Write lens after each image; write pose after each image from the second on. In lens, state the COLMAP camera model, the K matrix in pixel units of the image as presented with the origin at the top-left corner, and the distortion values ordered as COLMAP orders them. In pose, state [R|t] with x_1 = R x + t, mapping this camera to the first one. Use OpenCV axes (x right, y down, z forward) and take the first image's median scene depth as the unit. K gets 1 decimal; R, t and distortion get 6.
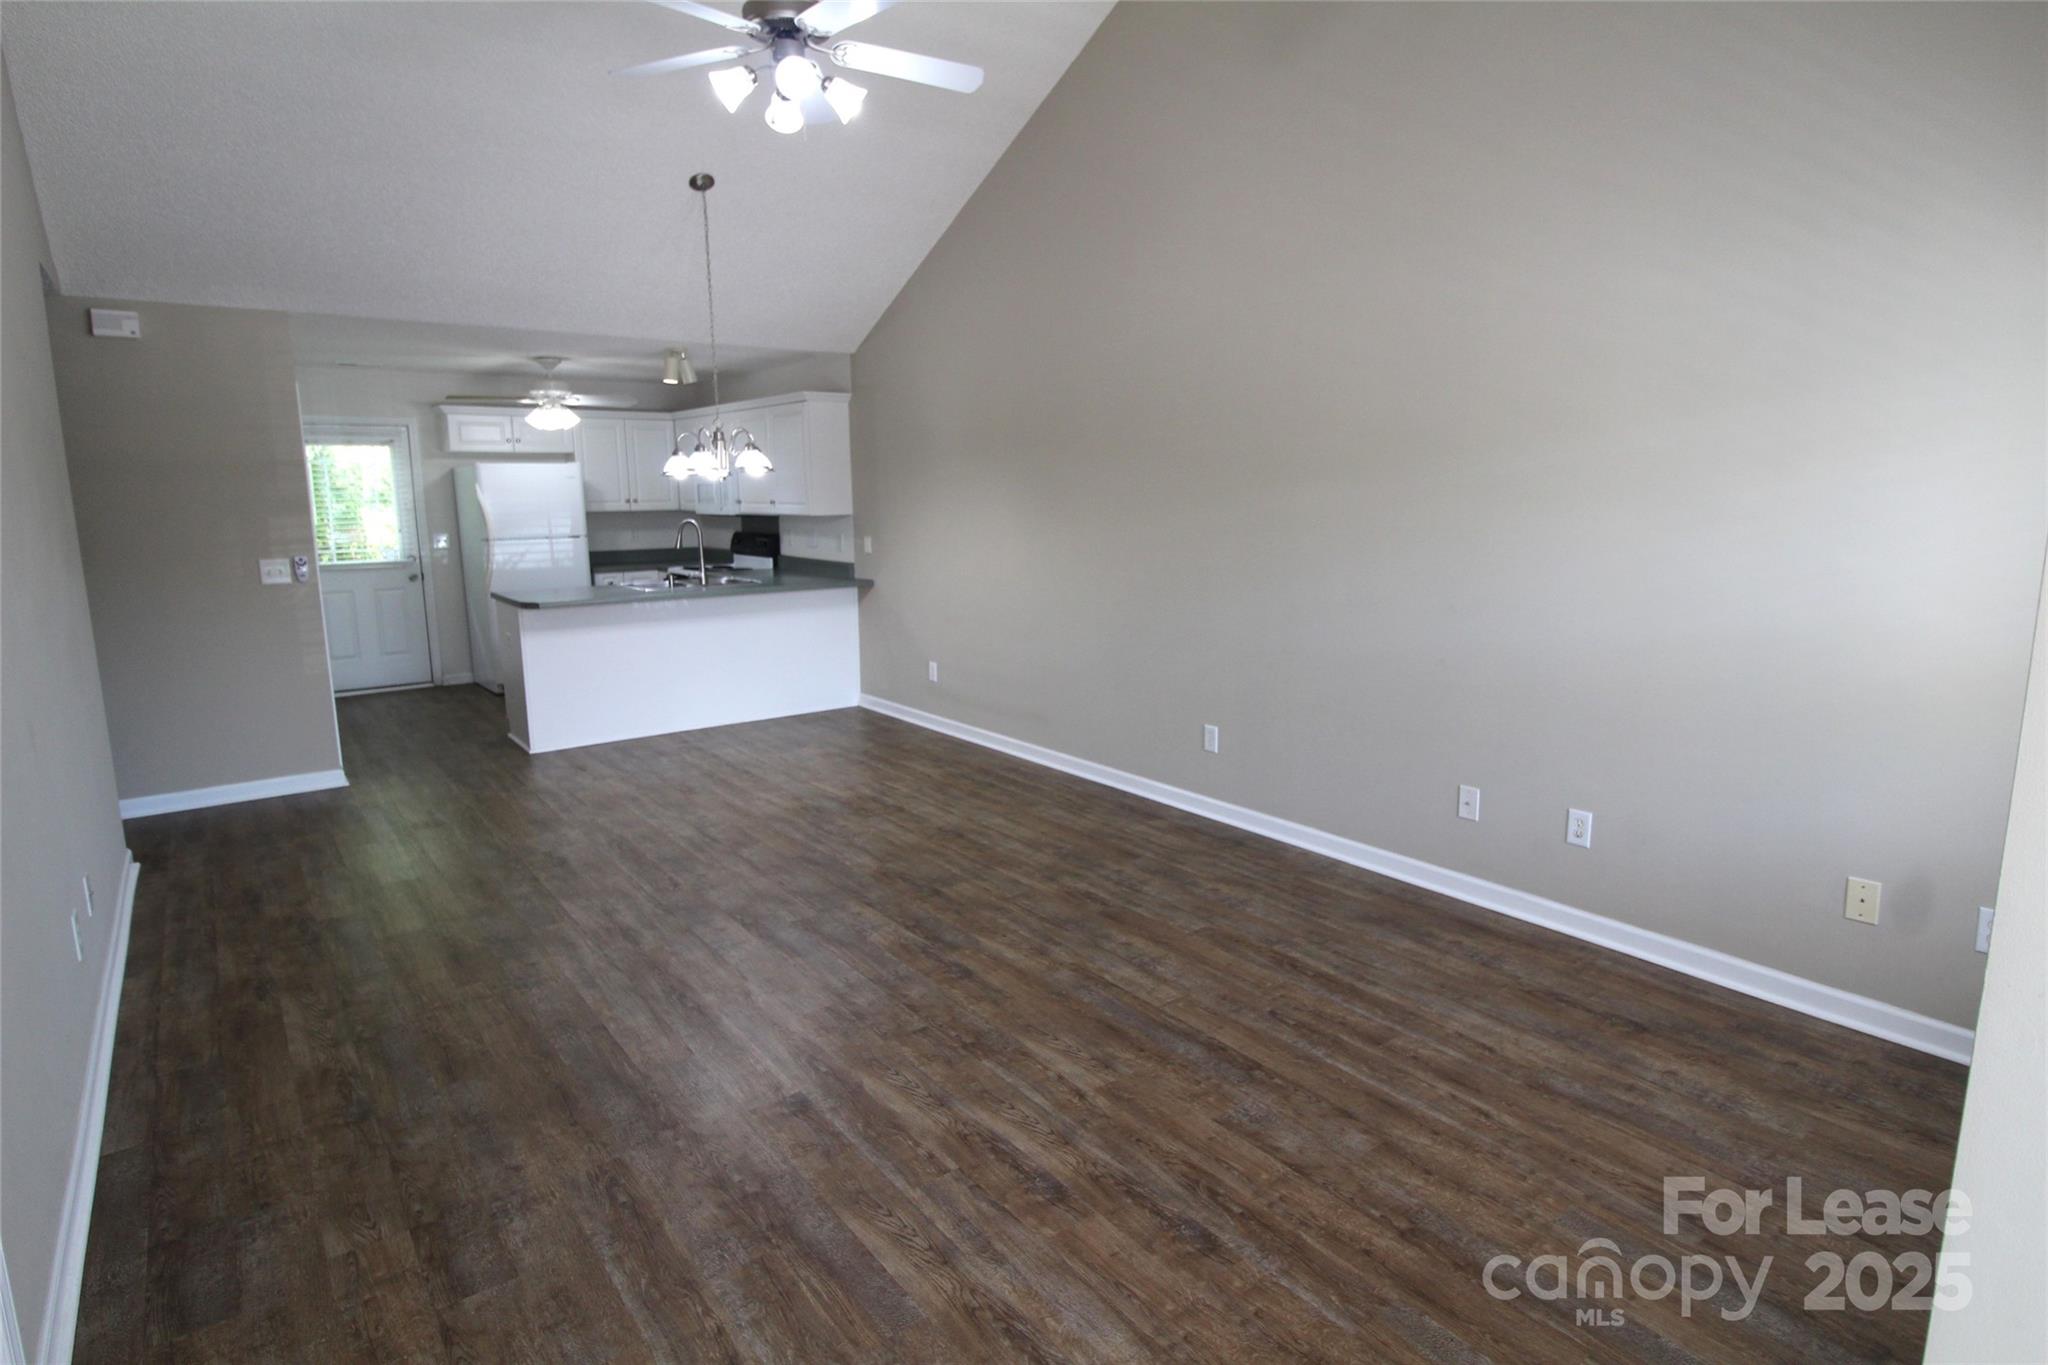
lens RADIAL K [[1067.2, 0, 1041.1], [0, 1067.2, 674.4], [0, 0, 1]] dist [0.002546, -0.015308]
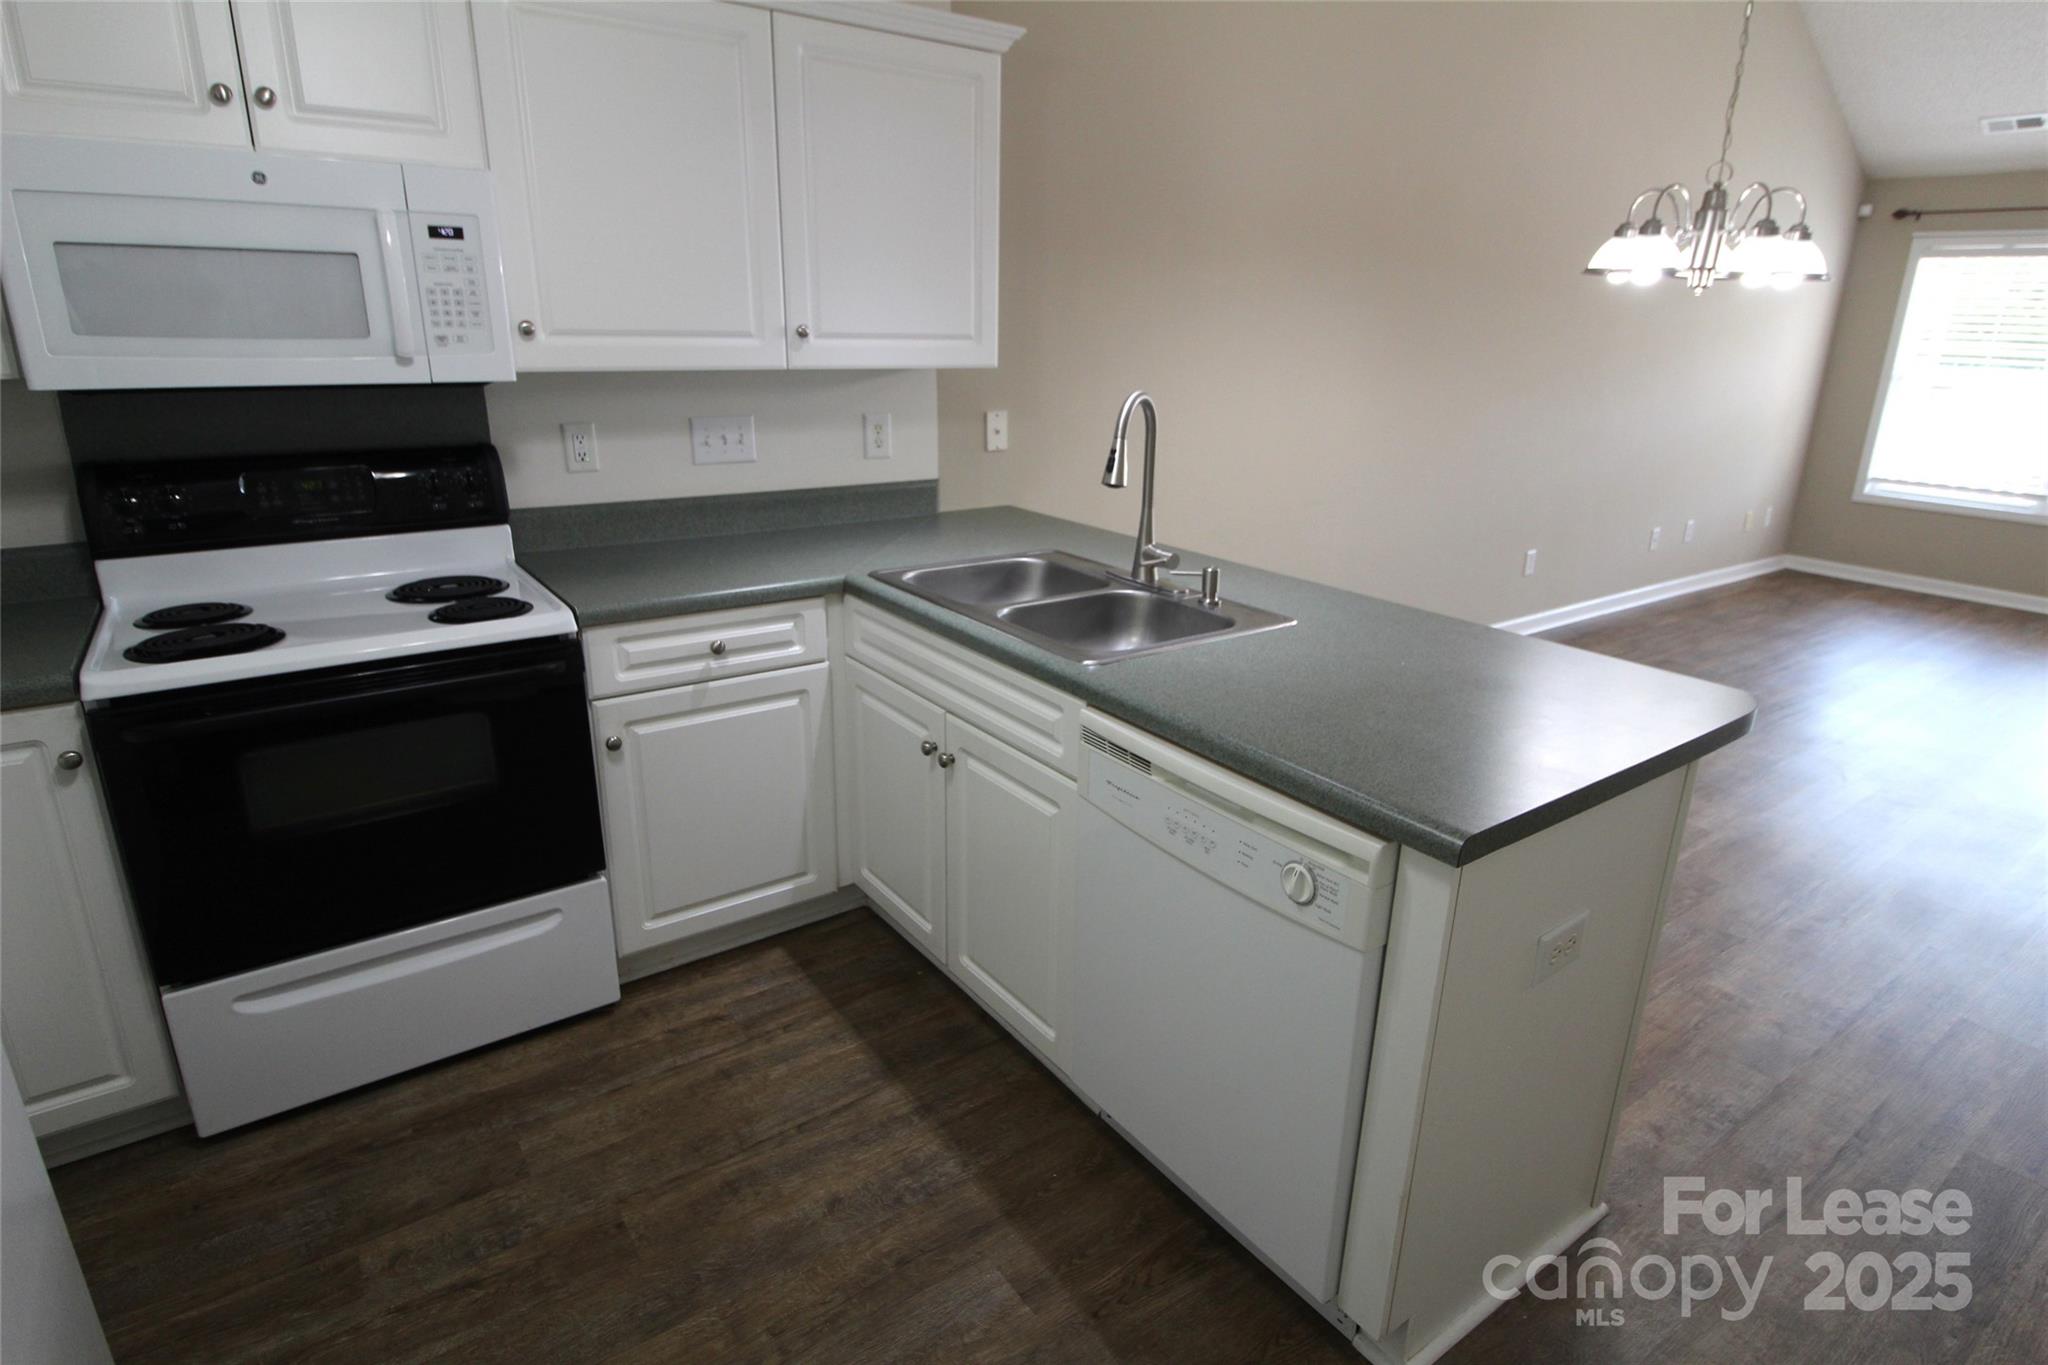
lens RADIAL K [[1067.2, 0, 1041.1], [0, 1067.2, 674.4], [0, 0, 1]] dist [0.002546, -0.015308]
pose [[0.053721, -0.301657, 0.951902, -0.828291], [0.150553, 0.944828, 0.290918, -0.206264], [-0.987141, 0.127683, 0.096173, 1.277848]]
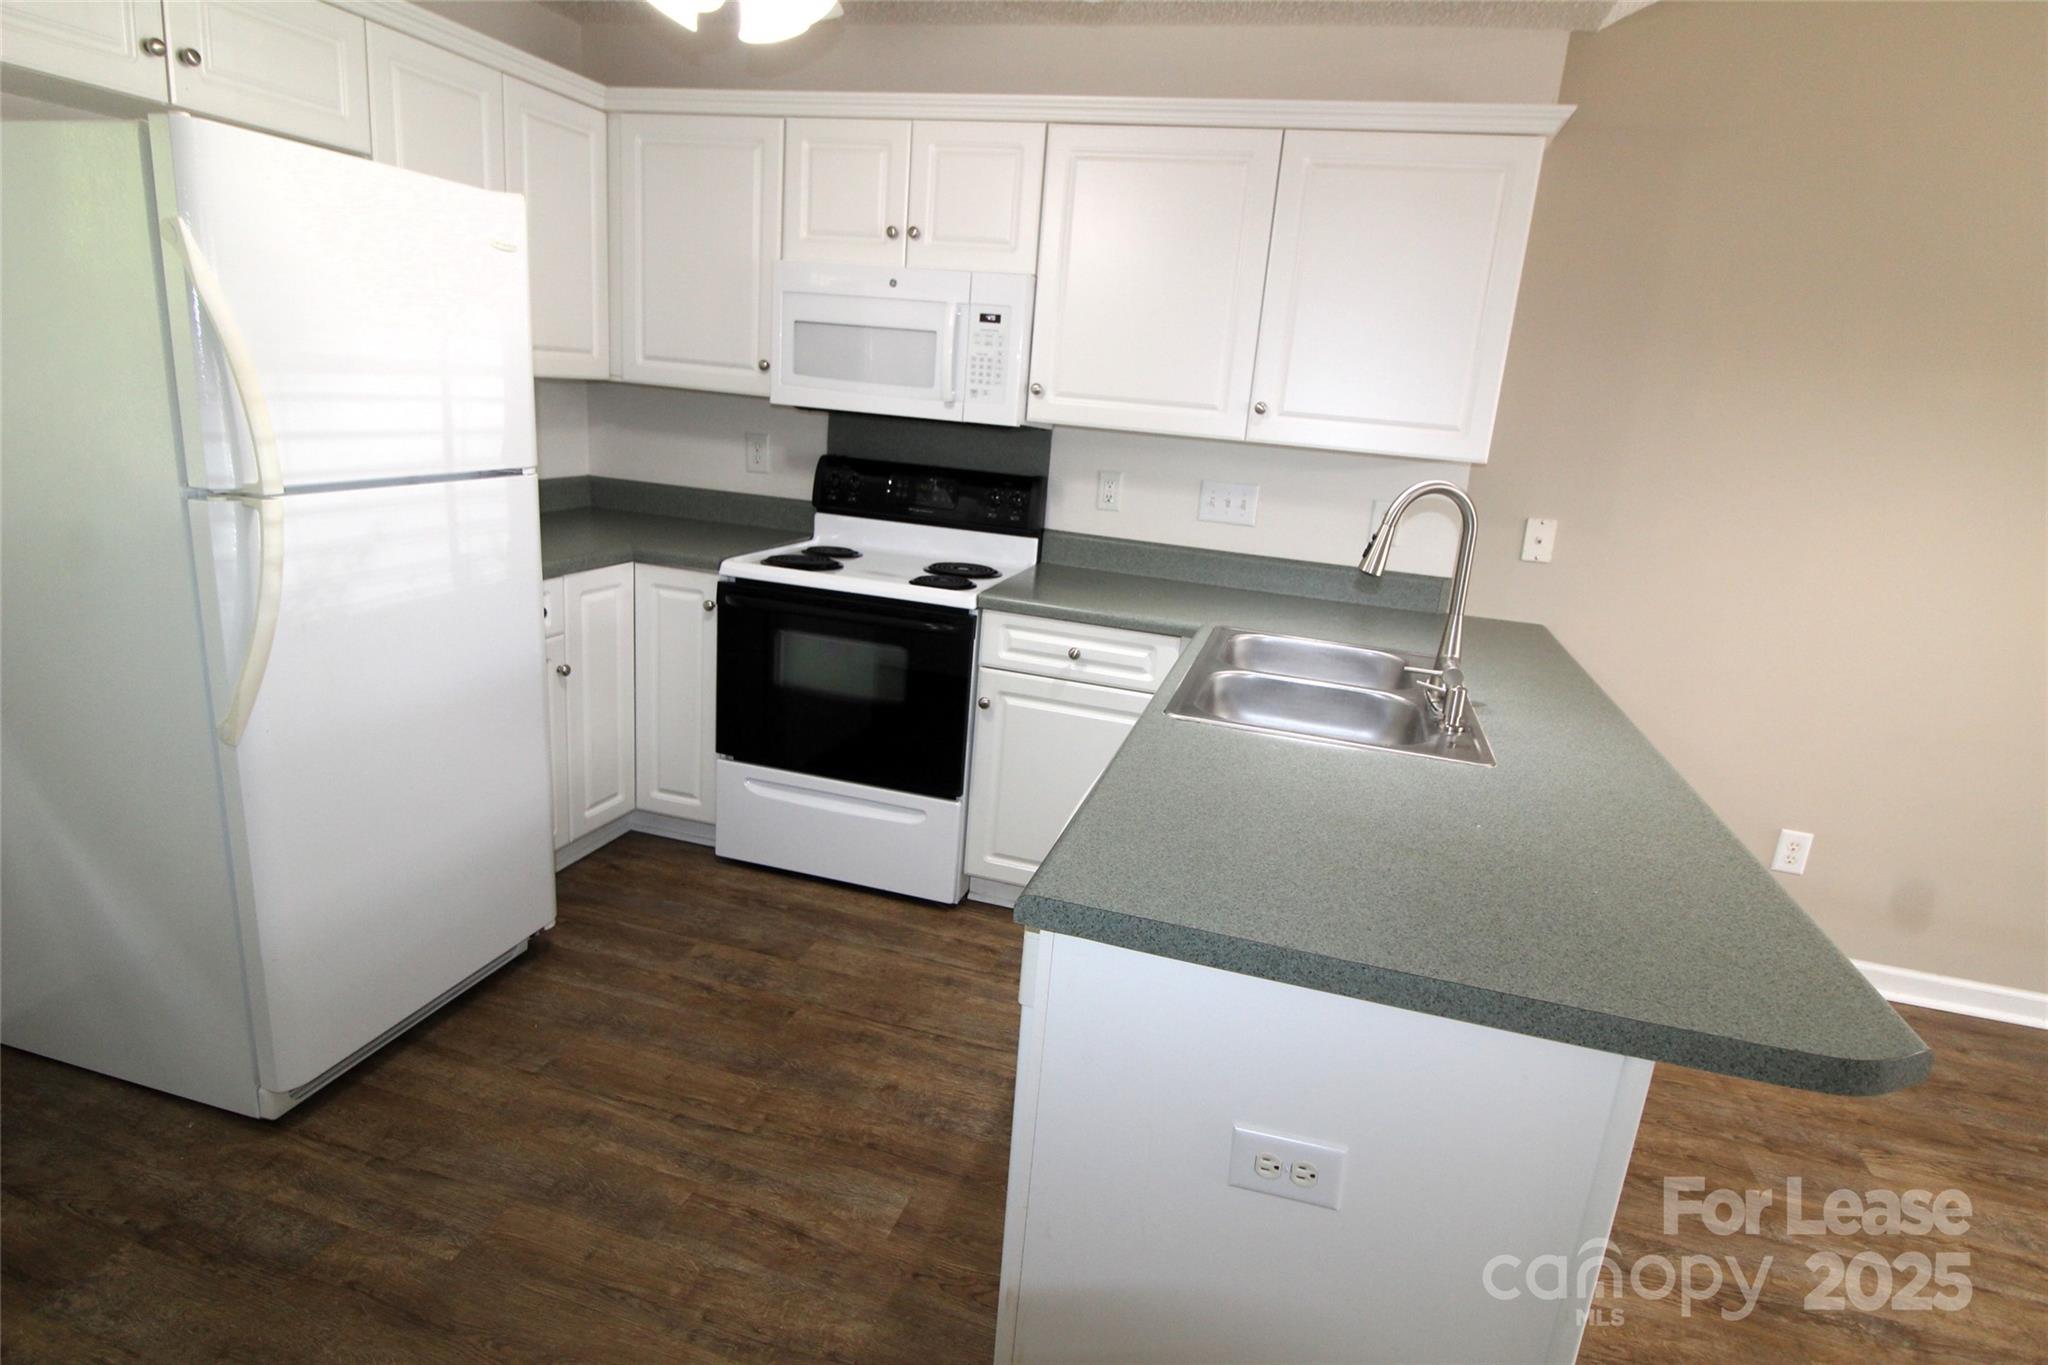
lens RADIAL K [[1067.2, 0, 1041.1], [0, 1067.2, 674.4], [0, 0, 1]] dist [0.002546, -0.015308]
pose [[0.814986, -0.075655, 0.574521, -0.735406], [0.009373, 0.993032, 0.117469, -0.163133], [-0.579405, -0.090351, 0.810017, 1.046224]]
